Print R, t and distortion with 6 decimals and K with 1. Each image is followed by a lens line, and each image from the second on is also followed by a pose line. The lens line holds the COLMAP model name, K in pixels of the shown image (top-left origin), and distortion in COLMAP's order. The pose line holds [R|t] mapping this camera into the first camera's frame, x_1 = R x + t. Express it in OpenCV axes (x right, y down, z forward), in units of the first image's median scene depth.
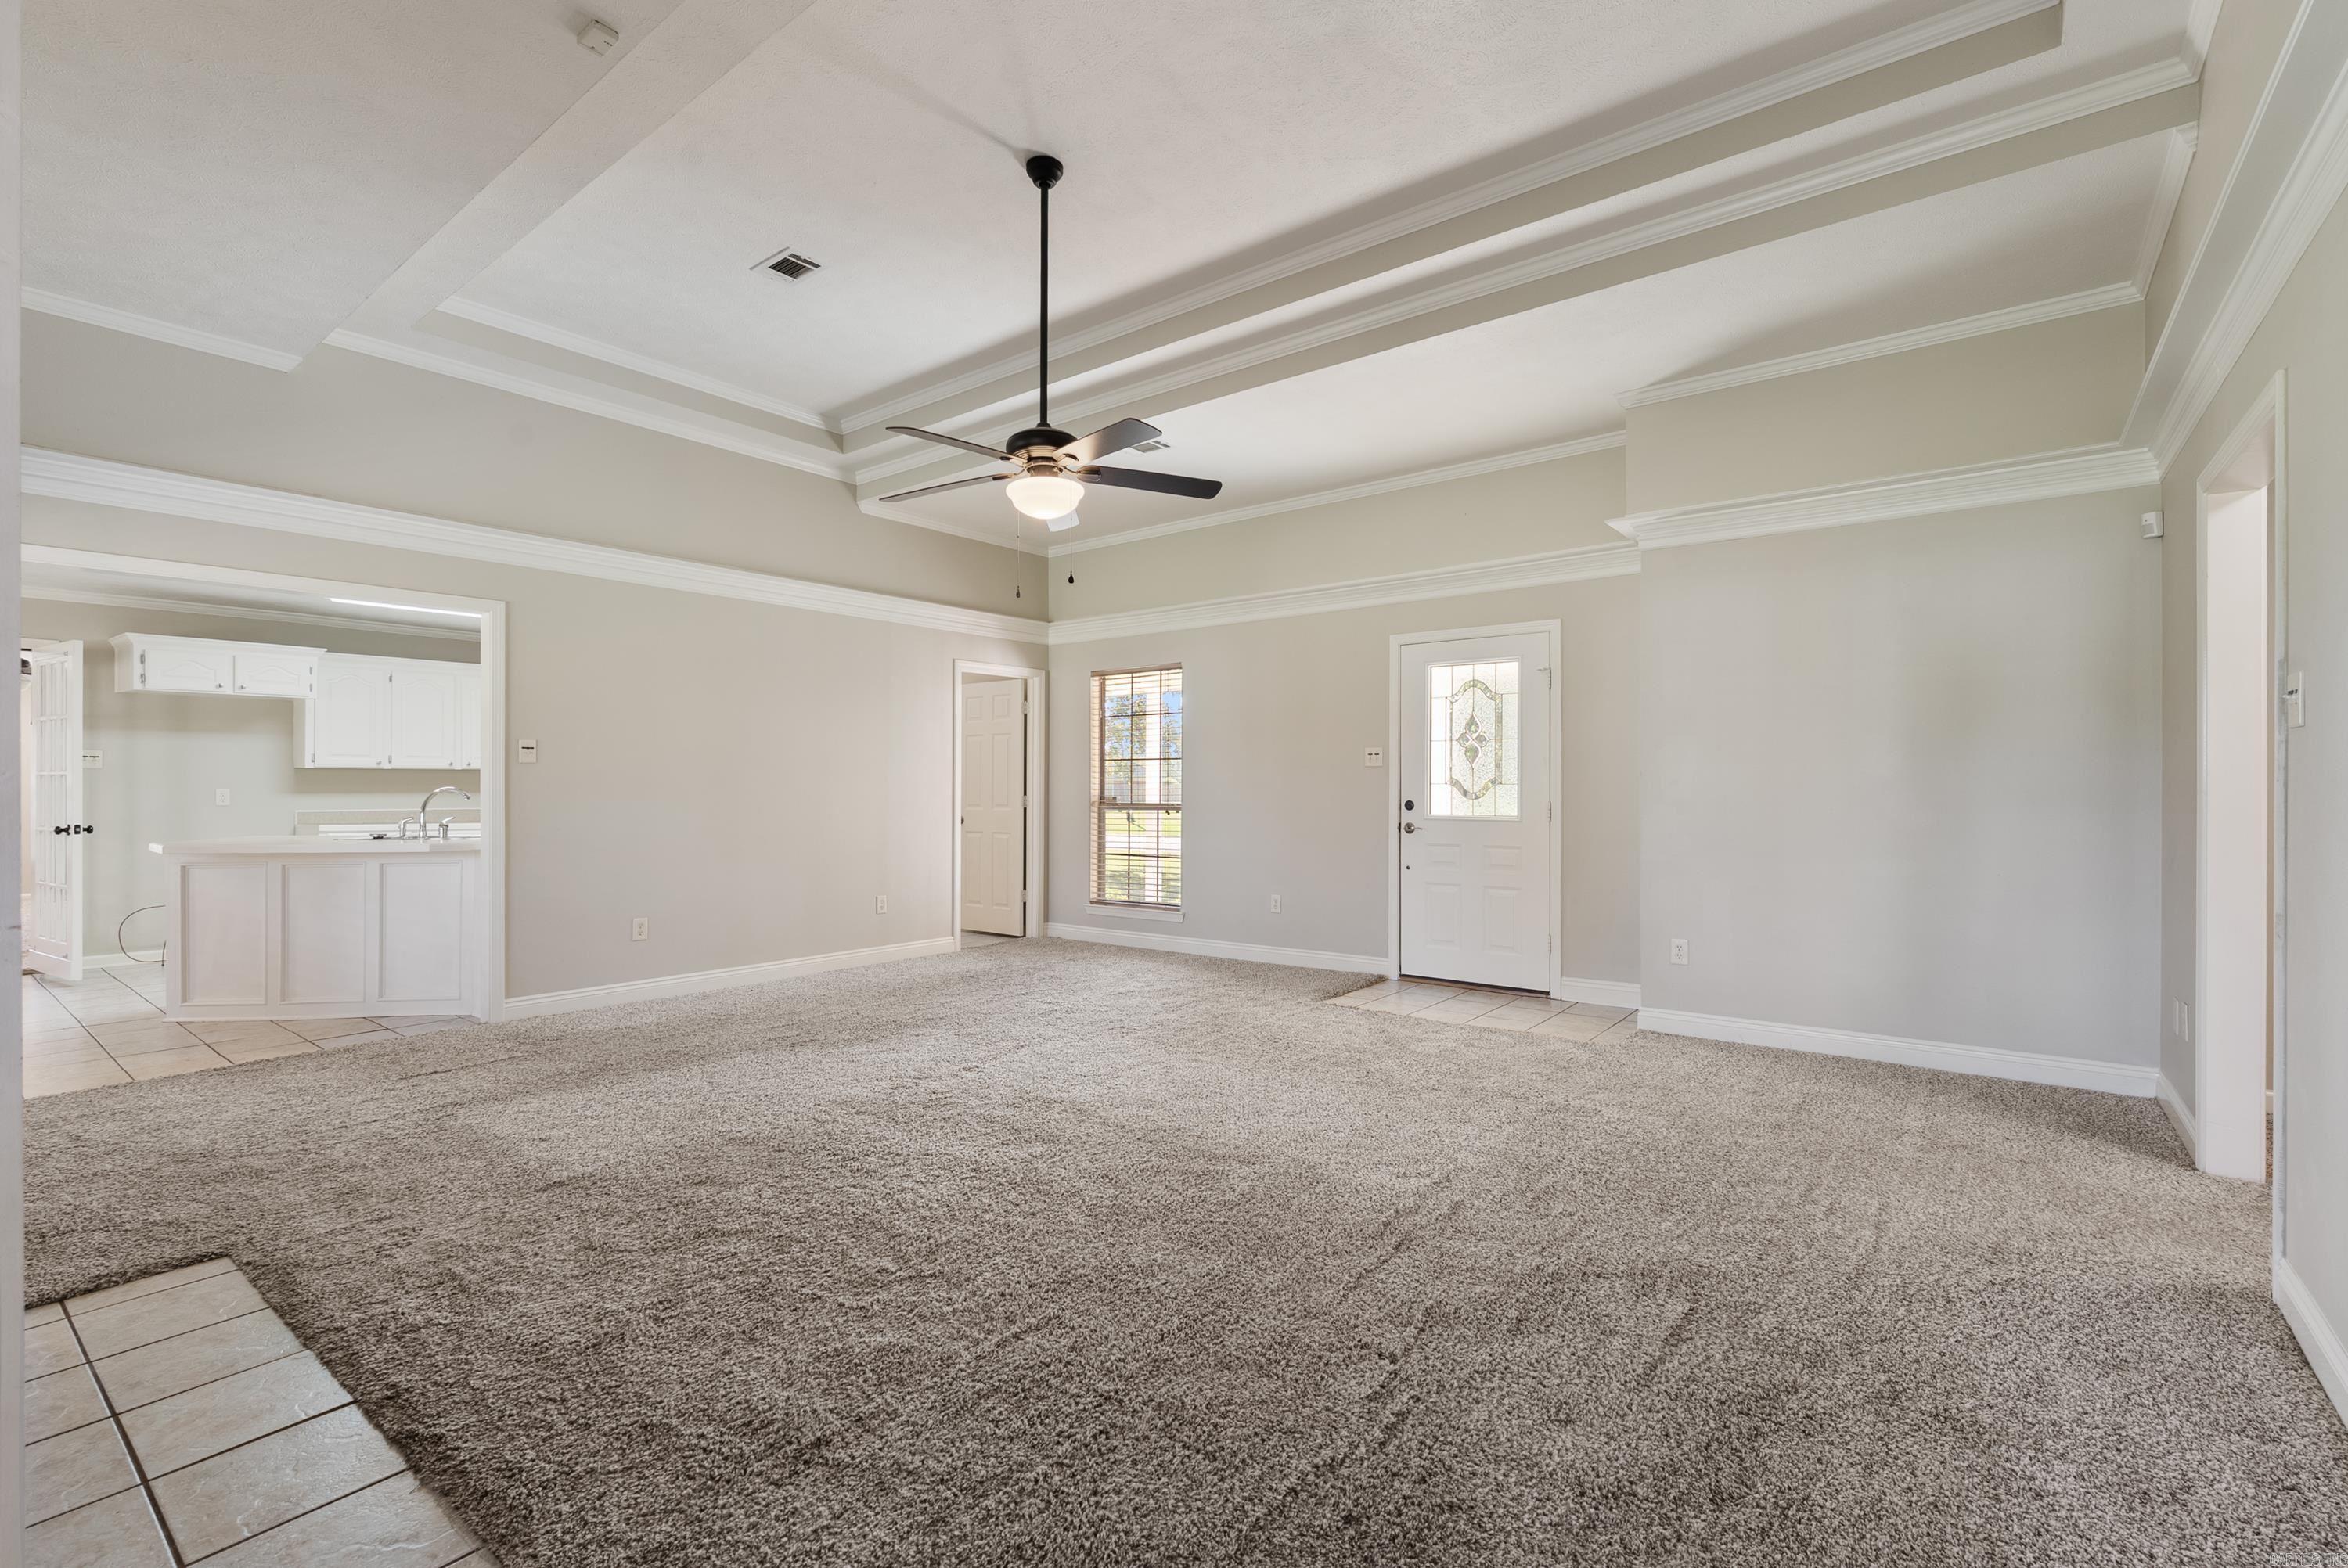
lens RADIAL K [[1040.7, 0, 1178.0], [0, 1040.7, 781.5], [0, 0, 1]] dist [-0.009594, 0.000082]
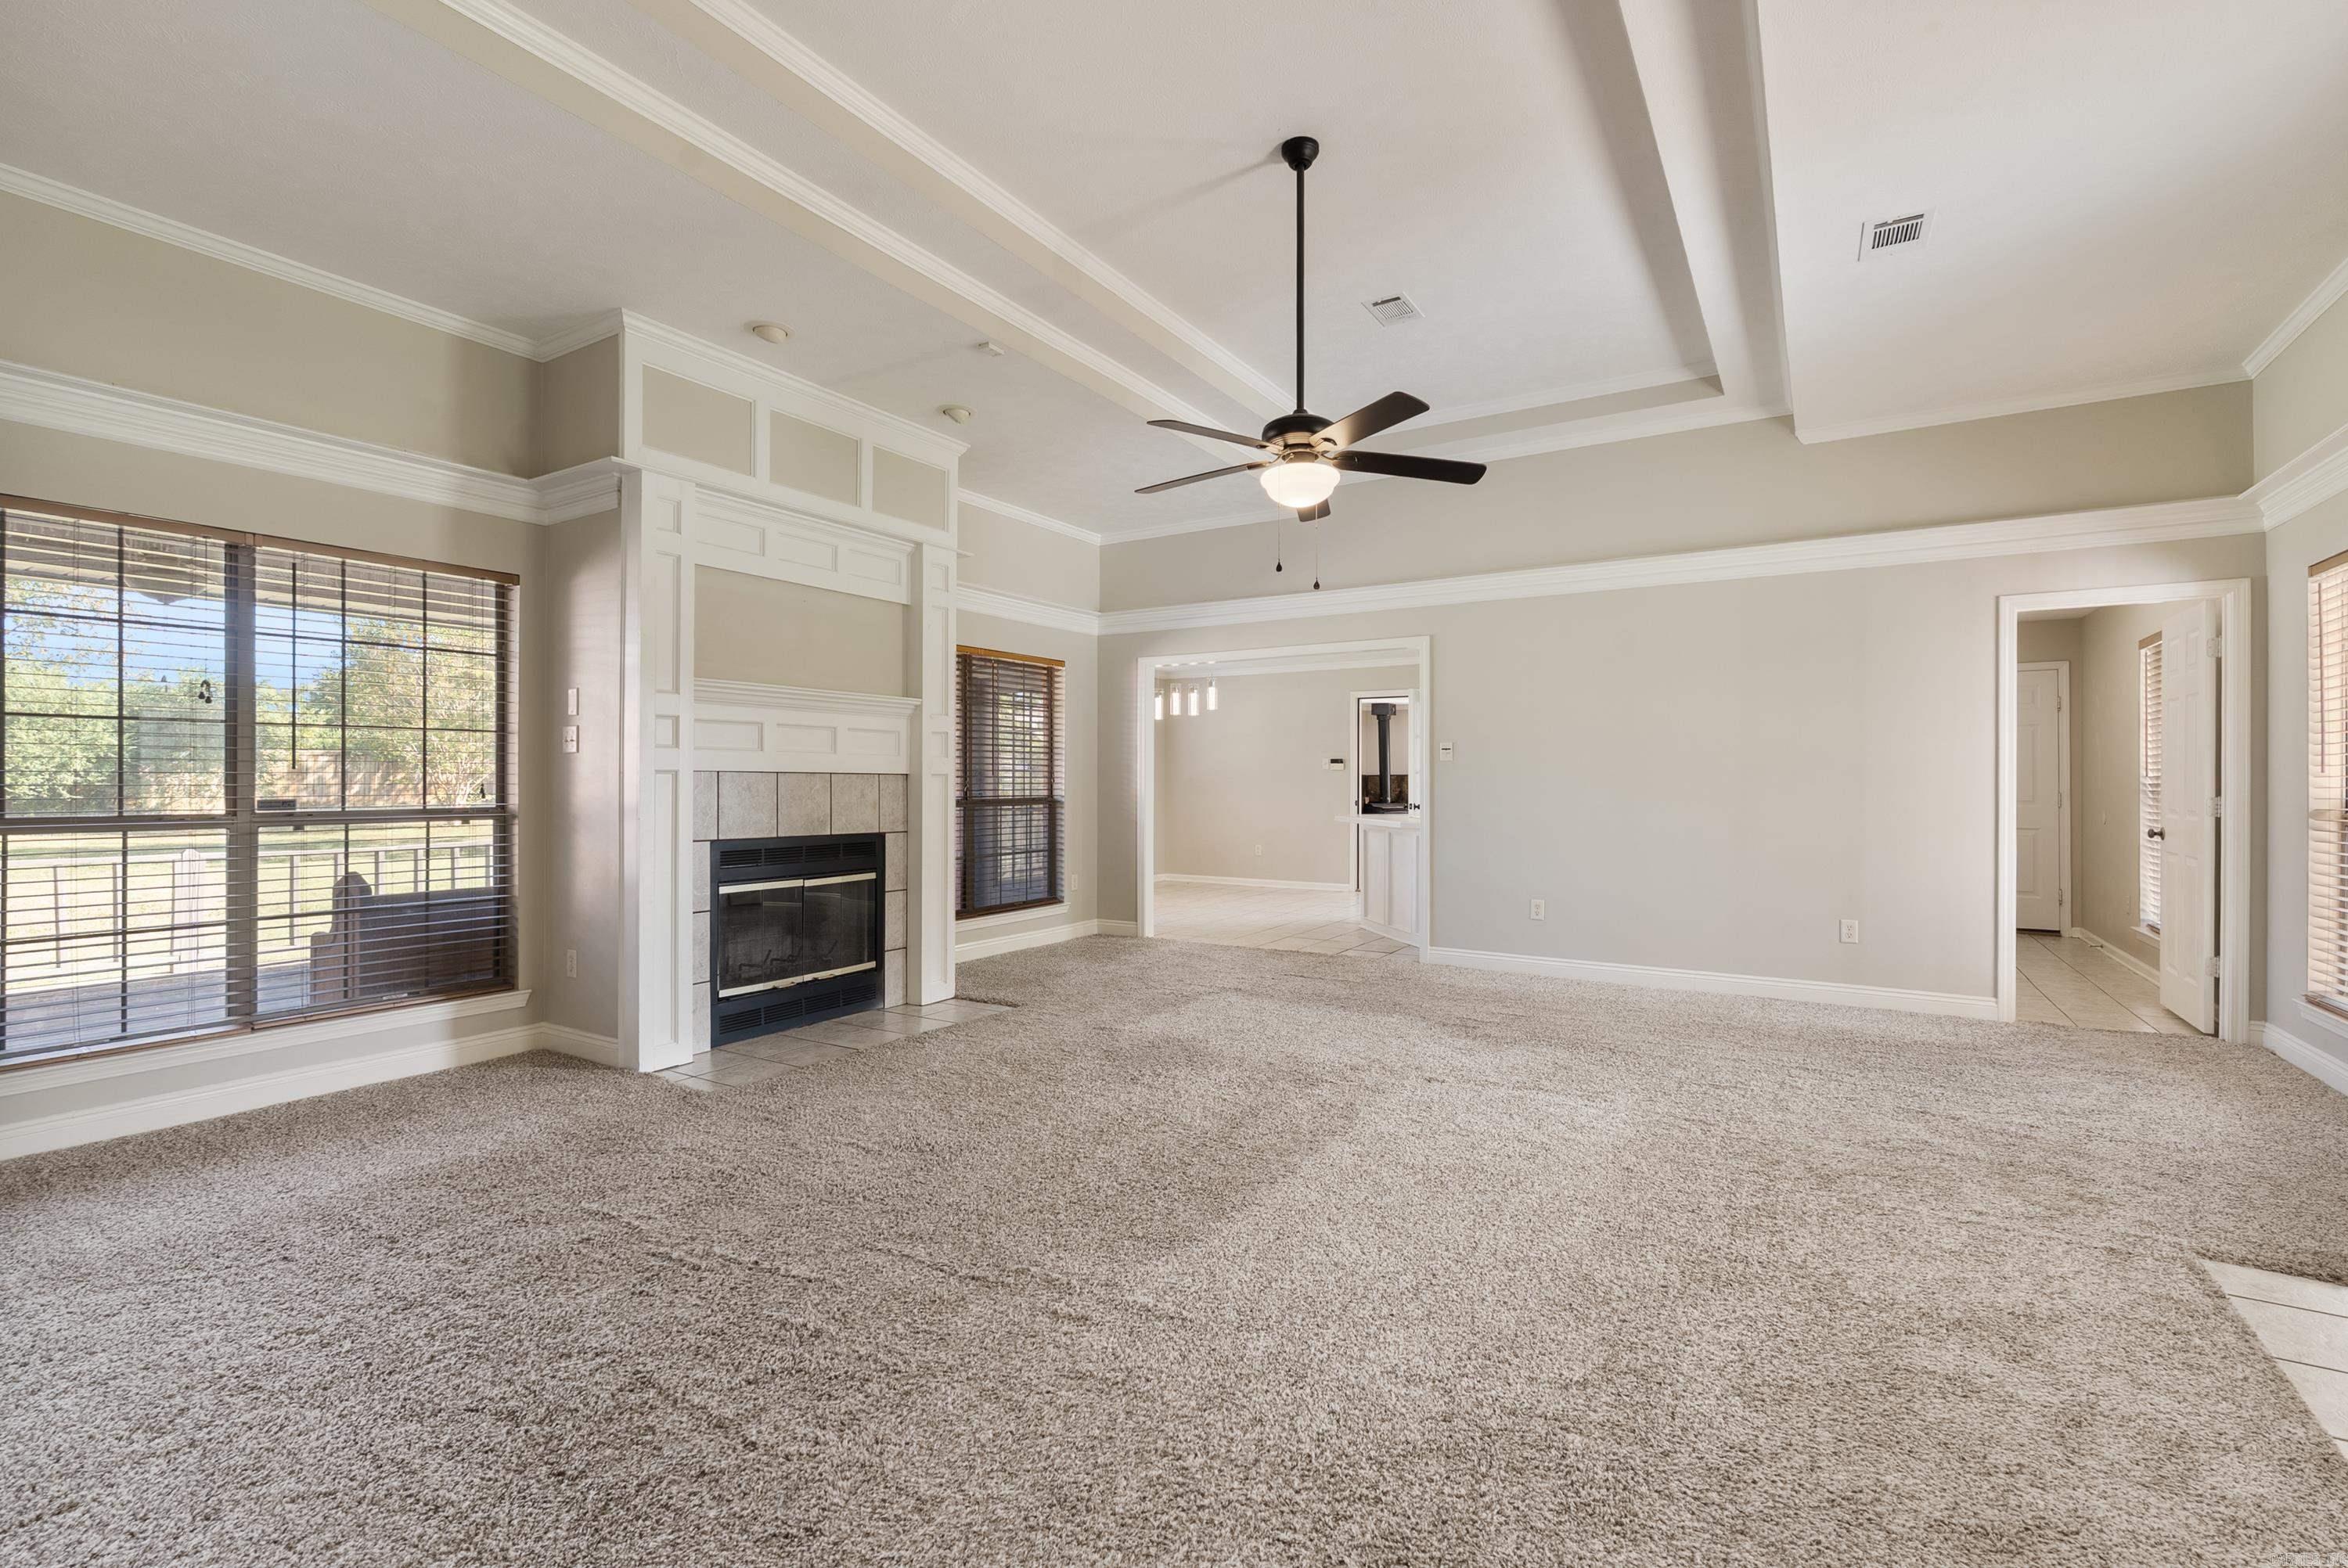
lens RADIAL K [[1040.7, 0, 1178.0], [0, 1040.7, 781.5], [0, 0, 1]] dist [-0.009594, 0.000082]
pose [[0.102498, 0.002900, -0.994729, 0.496670], [0.003709, 0.999988, 0.003298, 0.000976], [0.994726, -0.004028, 0.102486, 0.469131]]
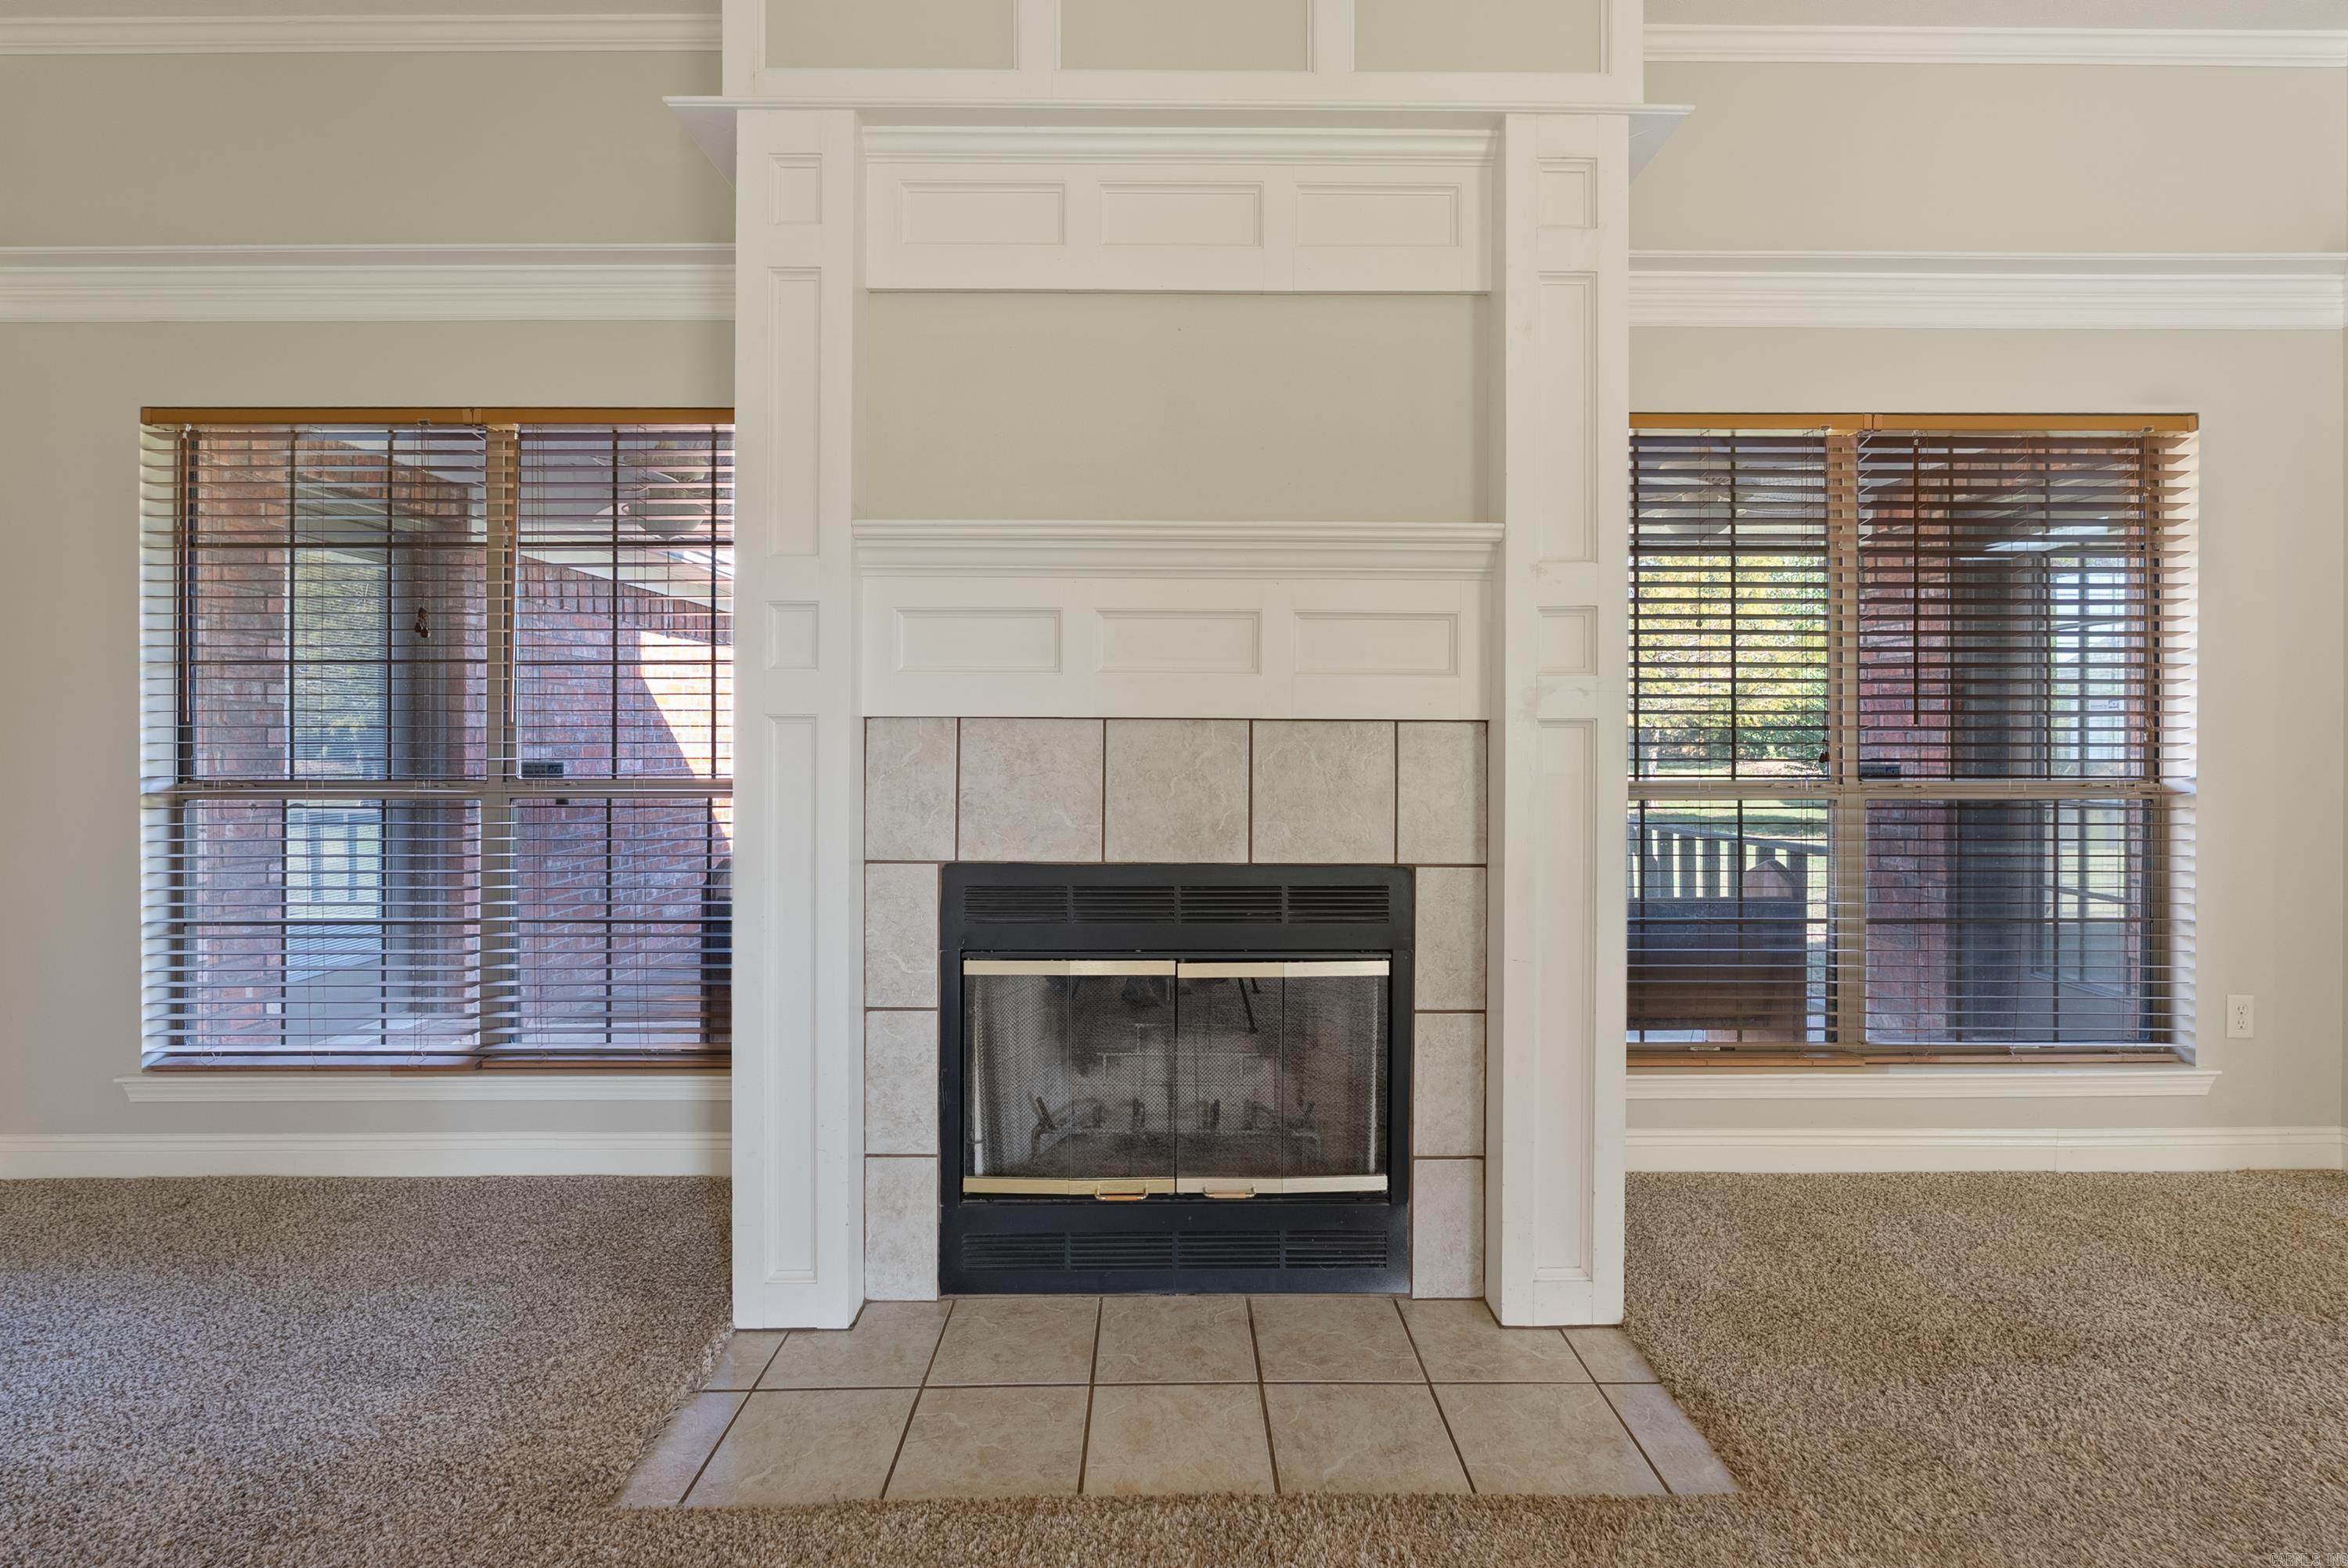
lens RADIAL K [[1056.4, 0, 1181.9], [0, 1056.4, 740.2], [0, 0, 1]] dist [-0.002170, -0.000155]
pose [[-0.783312, 0.003373, -0.621619, -0.113006], [0.004428, 0.999990, -0.000154, 0.002931], [0.621613, -0.002873, -0.783320, 0.546950]]
